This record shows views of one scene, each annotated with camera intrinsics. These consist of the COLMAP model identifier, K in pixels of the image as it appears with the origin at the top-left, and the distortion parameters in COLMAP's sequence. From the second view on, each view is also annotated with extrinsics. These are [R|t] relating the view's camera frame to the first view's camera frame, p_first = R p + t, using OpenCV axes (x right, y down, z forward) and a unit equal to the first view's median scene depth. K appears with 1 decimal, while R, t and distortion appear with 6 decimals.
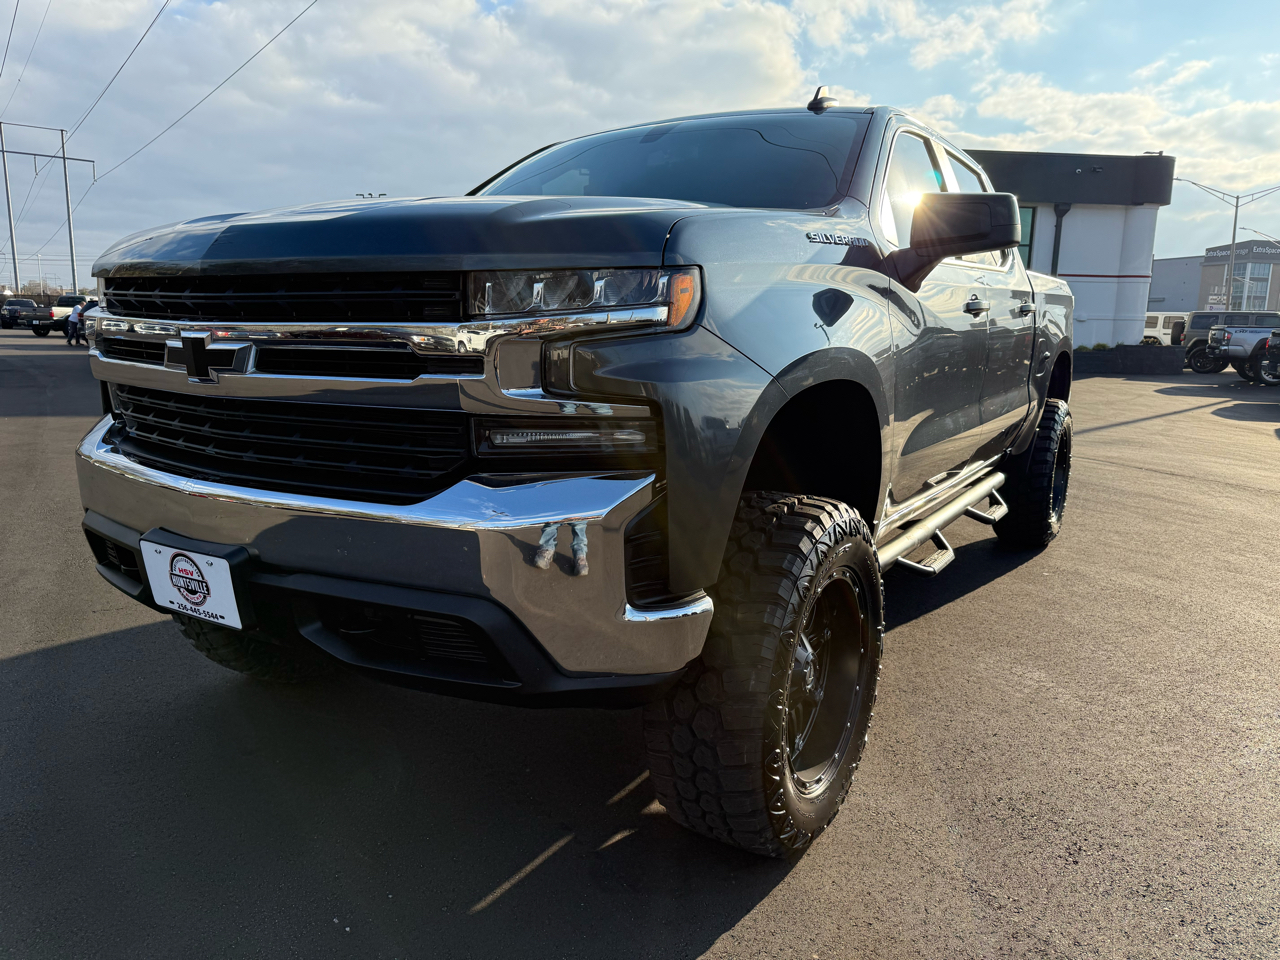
lens RADIAL K [[914.6, 0, 645.7], [0, 914.6, 485.7], [0, 0, 1]] dist [0.037643, -0.043206]
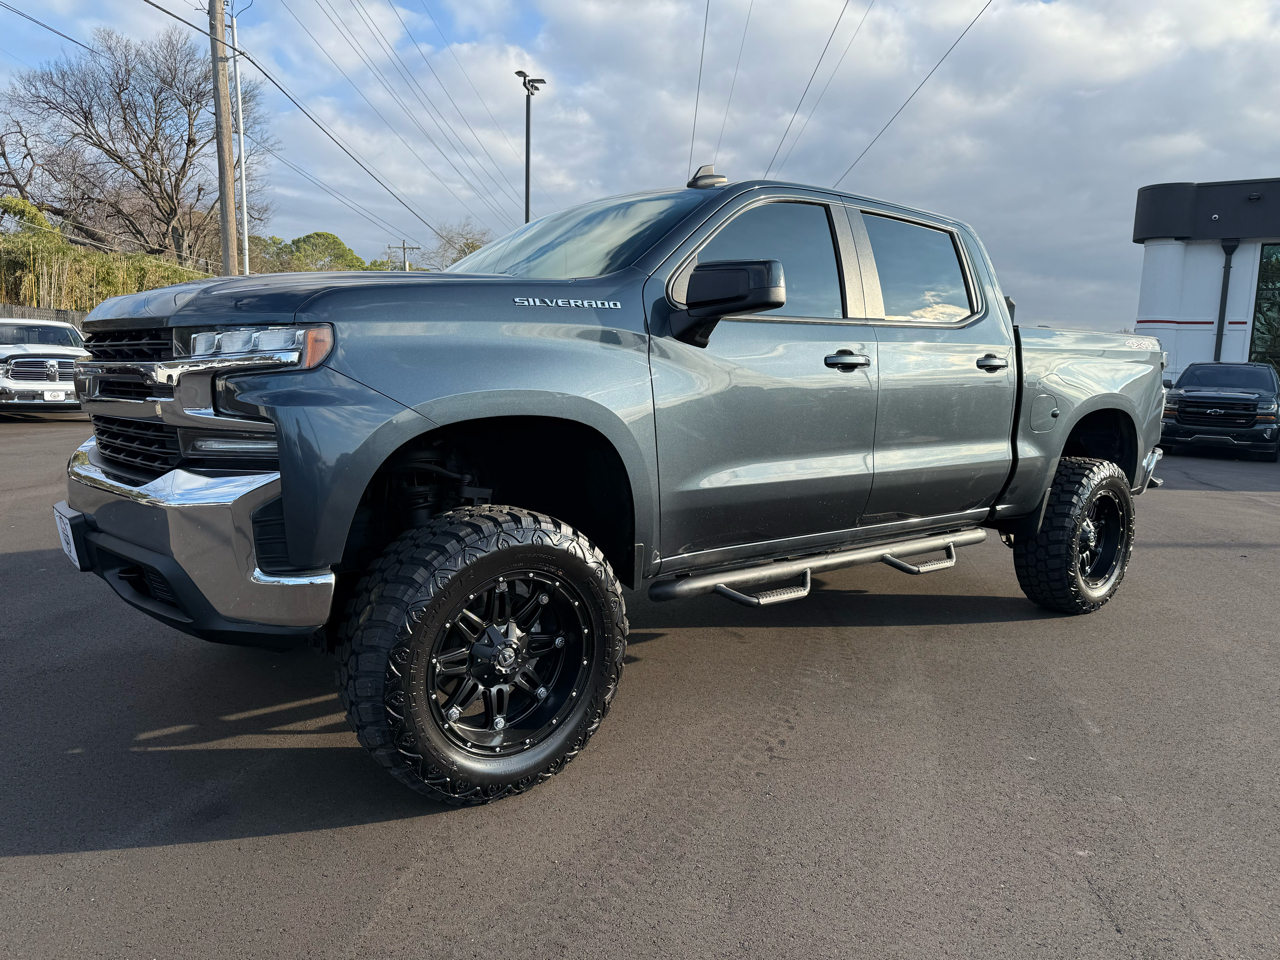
lens RADIAL K [[914.6, 0, 644.3], [0, 914.6, 479.9], [0, 0, 1]] dist [0.037643, -0.043206]
pose [[0.946132, 0.051583, -0.319645, 0.765537], [-0.071824, 0.996069, -0.051854, 0.022132], [0.315713, 0.072018, 0.946118, -0.097959]]
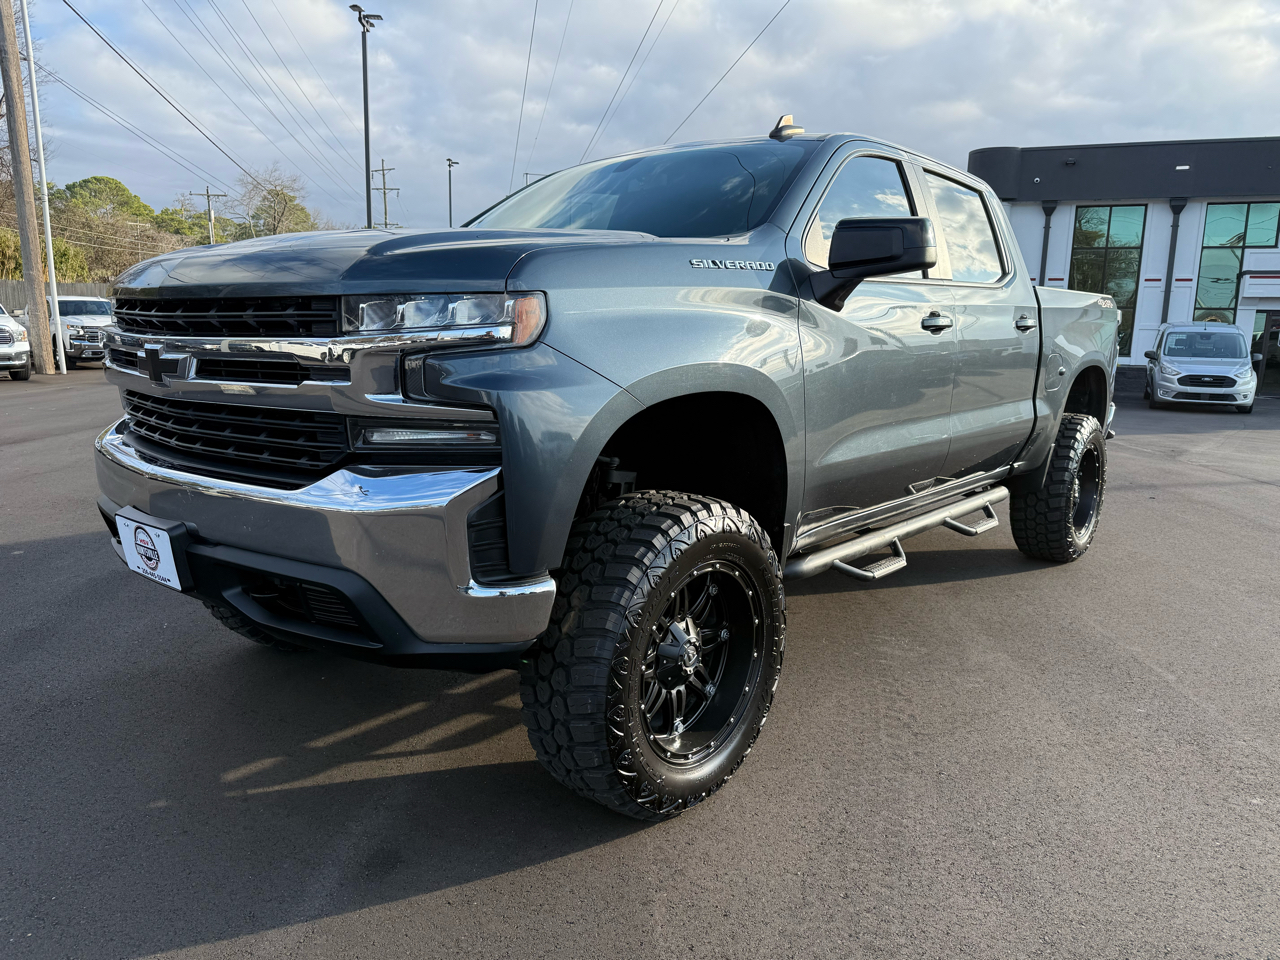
lens RADIAL K [[915.3, 0, 643.6], [0, 915.3, 479.4], [0, 0, 1]] dist [0.045827, -0.055598]
pose [[0.990433, 0.025884, -0.135543, 0.282668], [-0.028298, 0.999473, -0.015915, 0.010944], [0.135059, 0.019598, 0.990644, -0.103686]]
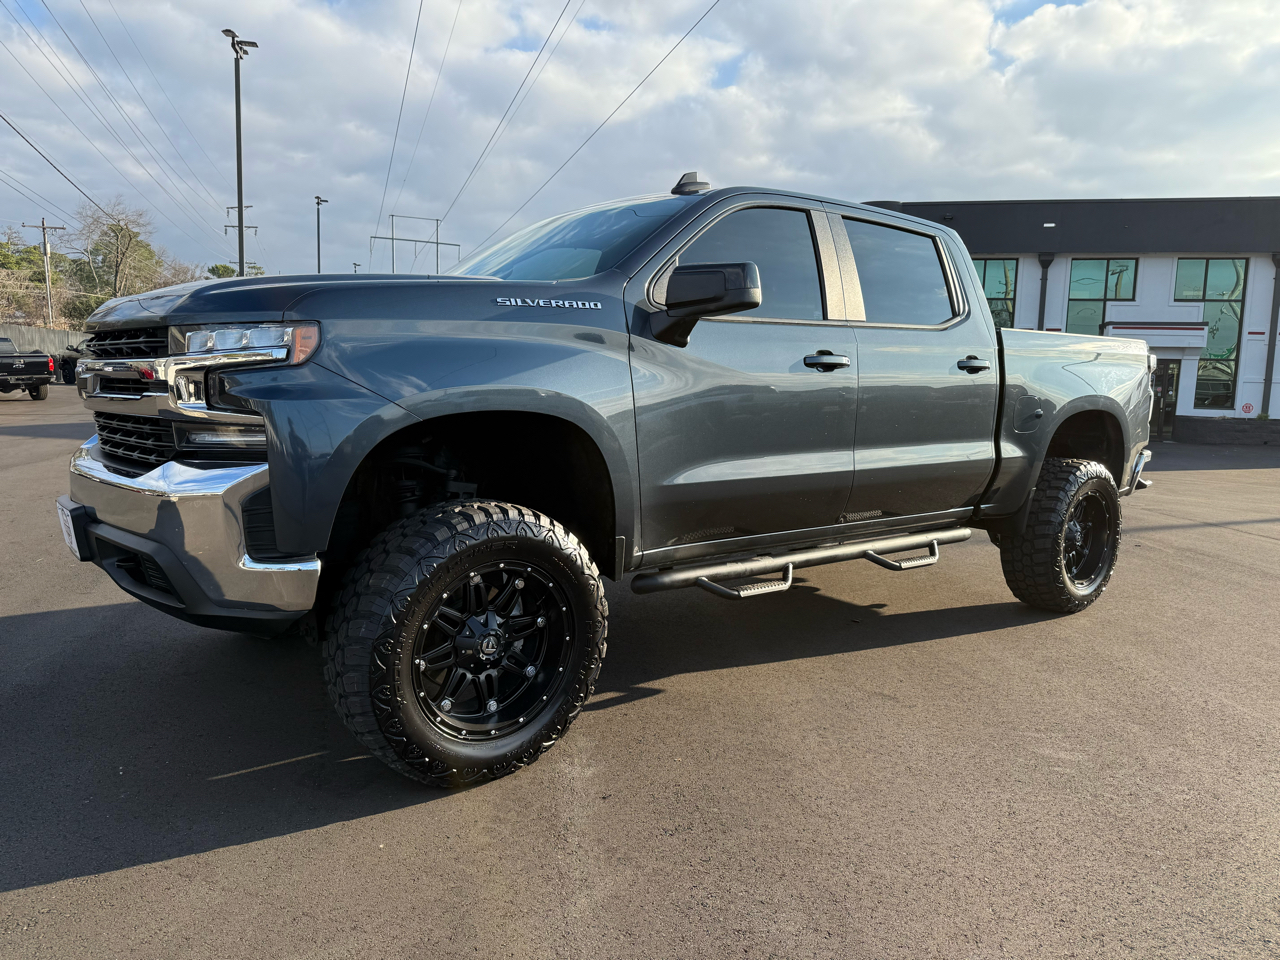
lens RADIAL K [[915.3, 0, 645.7], [0, 915.3, 478.3], [0, 0, 1]] dist [0.045827, -0.055598]
pose [[0.942928, 0.047123, -0.329644, 0.828021], [-0.071791, 0.995424, -0.063058, 0.044759], [0.325164, 0.083125, 0.941997, -0.128109]]
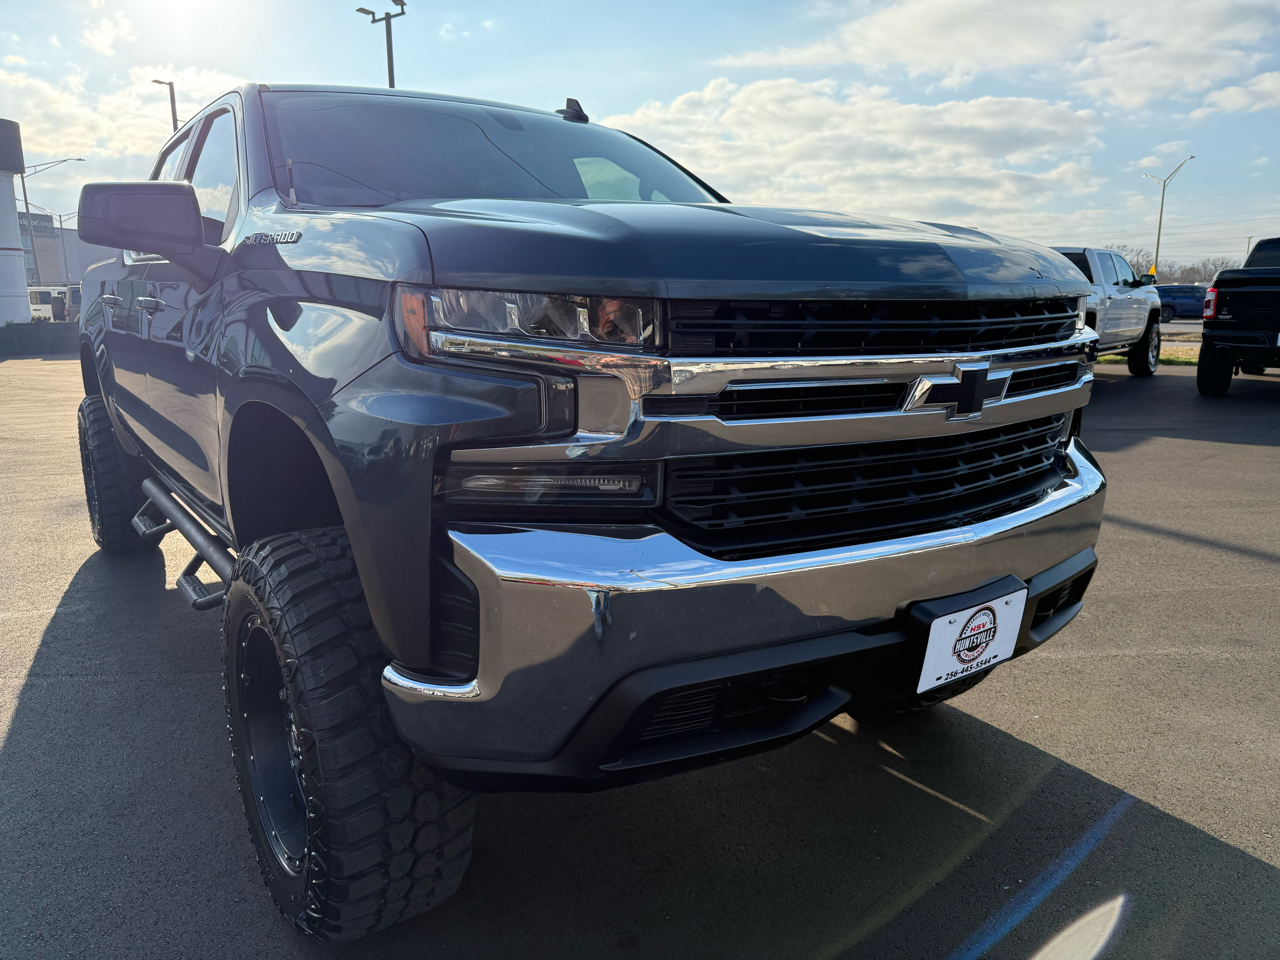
lens RADIAL K [[914.6, 0, 626.5], [0, 914.6, 475.7], [0, 0, 1]] dist [0.037643, -0.043206]
pose [[0.383279, -0.196941, 0.902392, -1.281344], [0.178999, 0.974319, 0.136611, -0.214529], [-0.906122, 0.109168, 0.408688, 0.836591]]
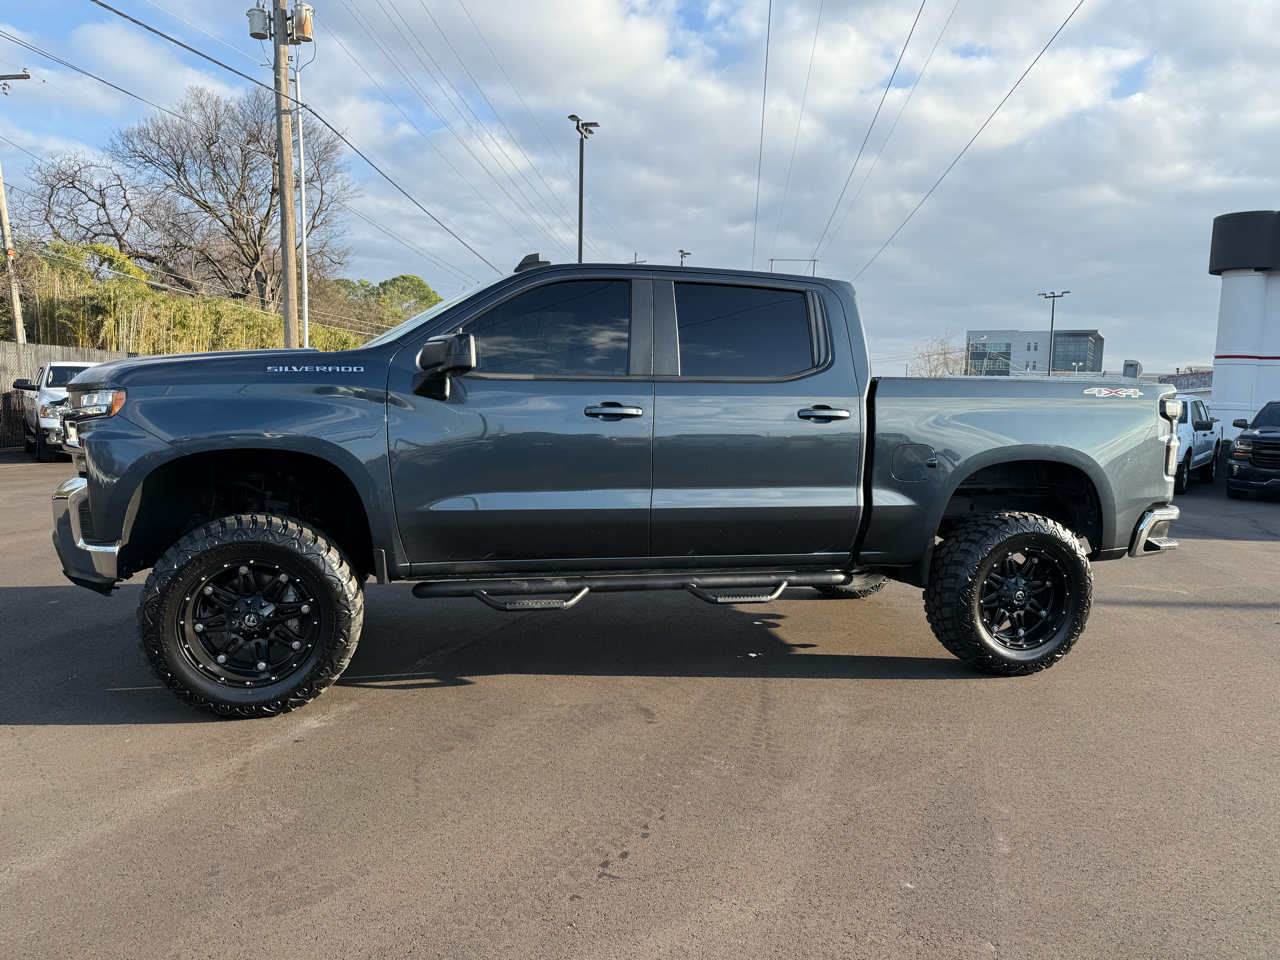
lens RADIAL K [[915.3, 0, 648.6], [0, 915.3, 486.0], [0, 0, 1]] dist [0.045827, -0.055598]
pose [[0.724560, 0.069865, -0.685661, 1.985846], [-0.140551, 0.988921, -0.047759, -0.066685], [0.674728, 0.130974, 0.726352, 0.236957]]
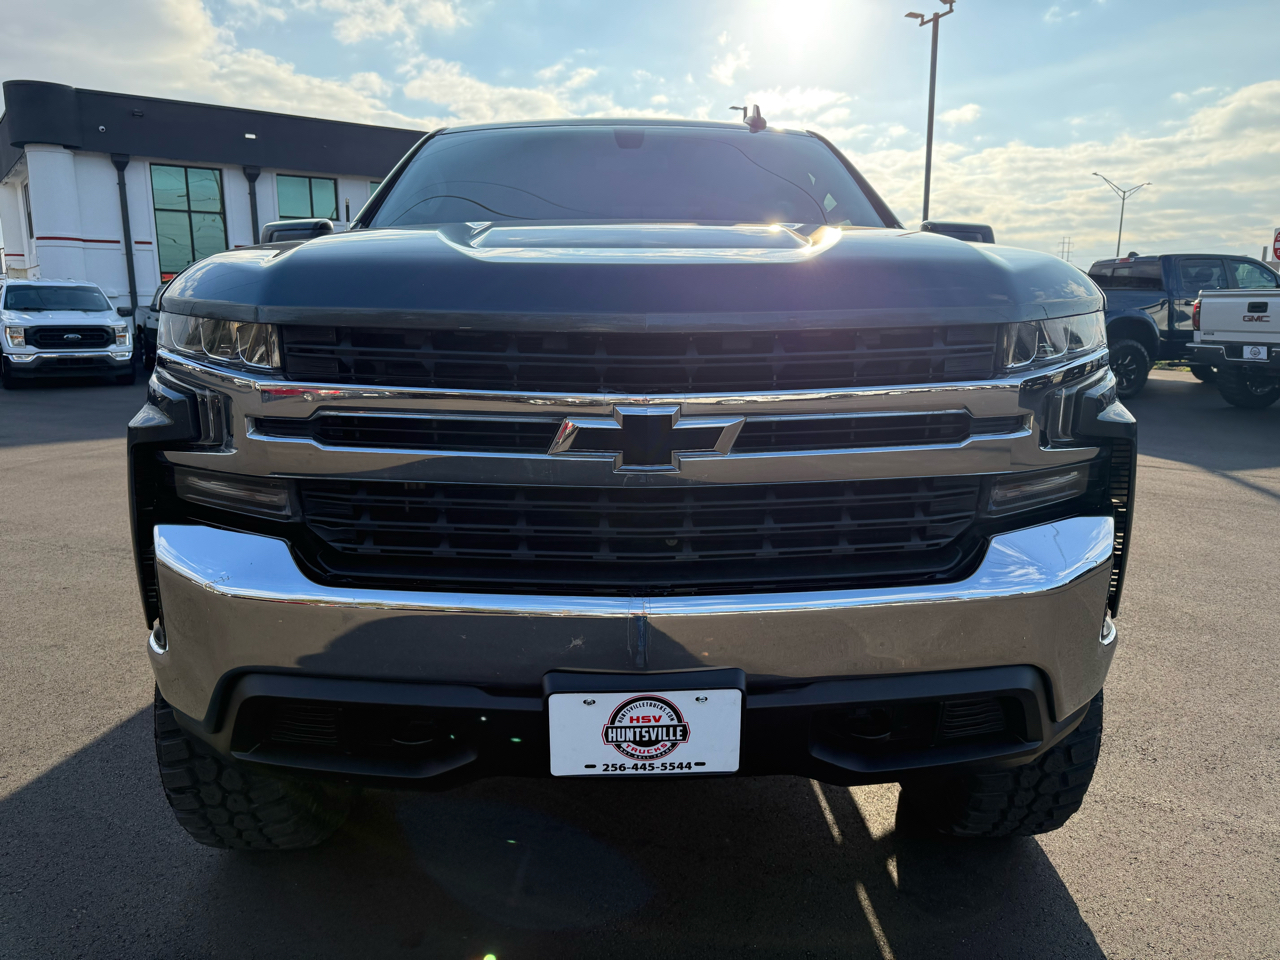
lens RADIAL K [[914.6, 0, 652.2], [0, 914.6, 464.8], [0, 0, 1]] dist [0.037643, -0.043206]
pose [[0.827413, -0.120269, 0.548565, -0.798911], [0.118300, 0.992208, 0.039100, -0.130566], [-0.548993, 0.032543, 0.835193, 0.320483]]
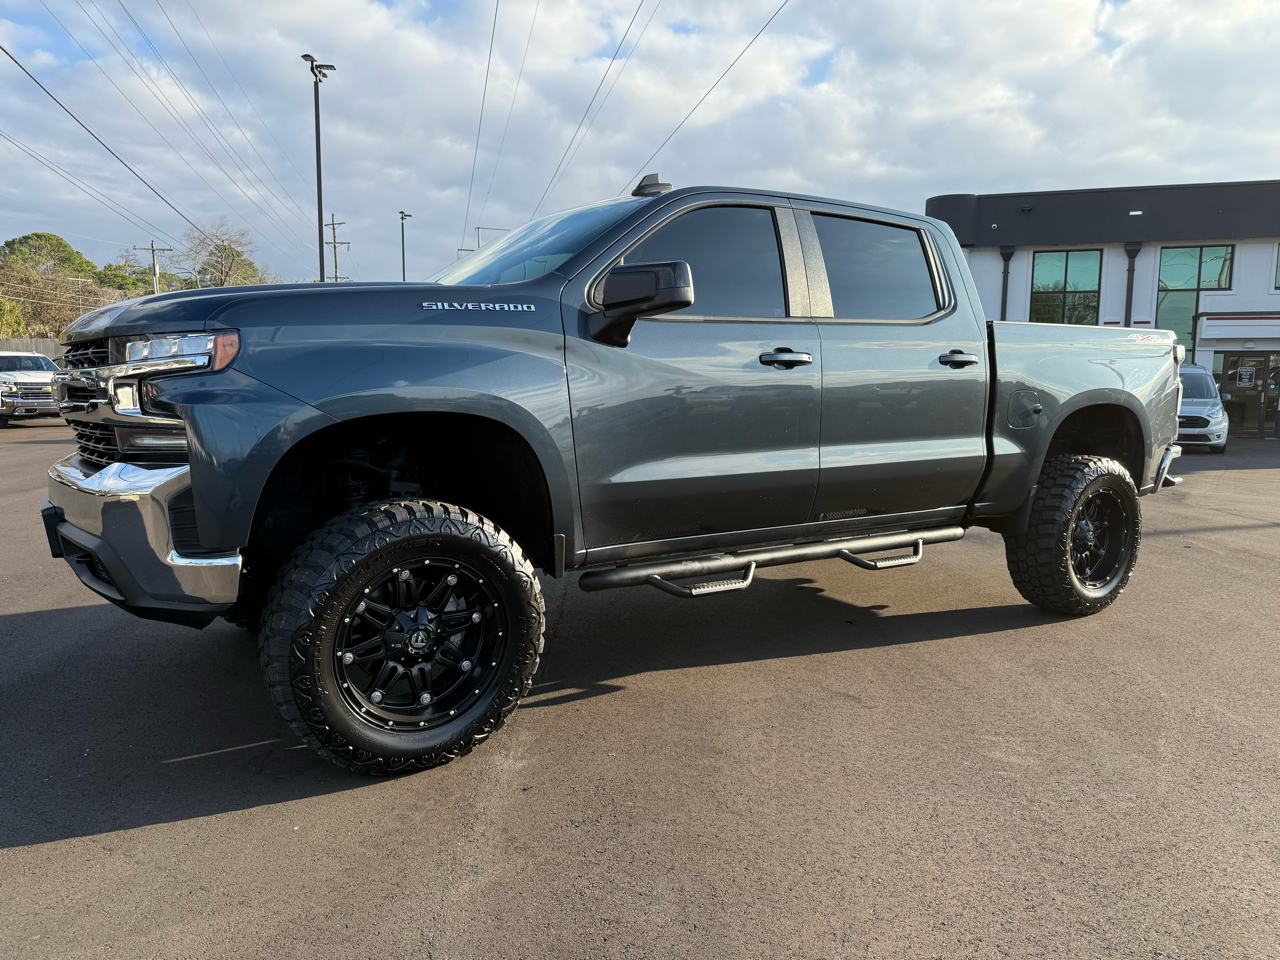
lens RADIAL K [[915.3, 0, 643.3], [0, 915.3, 479.7], [0, 0, 1]] dist [0.045827, -0.055598]
pose [[0.906133, 0.039514, -0.421143, 1.059592], [-0.070677, 0.995774, -0.058641, 0.037268], [0.417046, 0.082901, 0.905097, -0.053749]]
